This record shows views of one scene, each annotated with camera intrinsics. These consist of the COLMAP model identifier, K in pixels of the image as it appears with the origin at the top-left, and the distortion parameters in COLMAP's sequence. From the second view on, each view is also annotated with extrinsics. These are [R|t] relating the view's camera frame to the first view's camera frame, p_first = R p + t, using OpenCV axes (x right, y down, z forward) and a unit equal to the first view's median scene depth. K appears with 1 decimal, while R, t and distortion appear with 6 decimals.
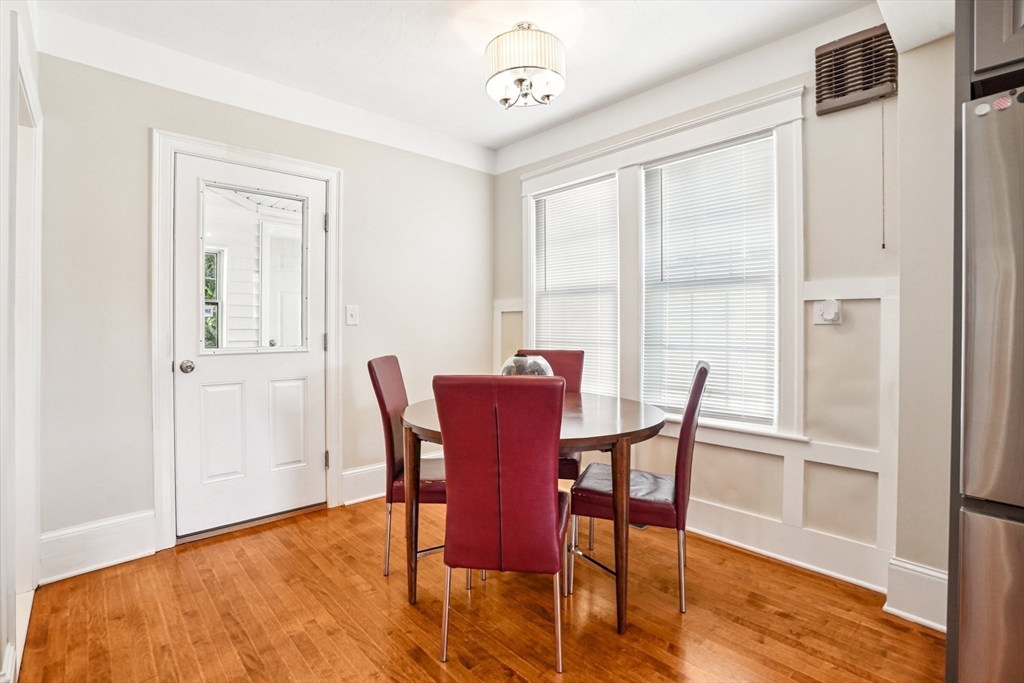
lens RADIAL K [[483.5, 0, 513.3], [0, 483.5, 334.1], [0, 0, 1]] dist [-0.038939, 0.004688]
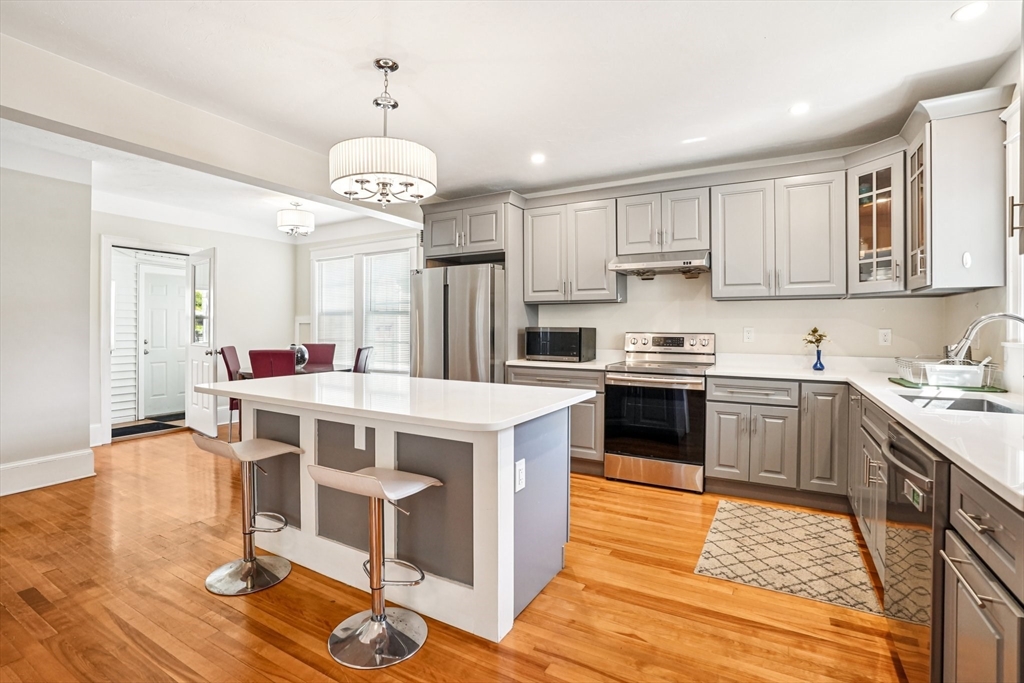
lens RADIAL K [[483.5, 0, 499.7], [0, 483.5, 327.8], [0, 0, 1]] dist [-0.038939, 0.004688]
pose [[0.962902, -0.001834, 0.269847, 0.256508], [0.005077, 0.999923, -0.011320, -0.006710], [-0.269805, 0.012270, 0.962837, -1.097866]]
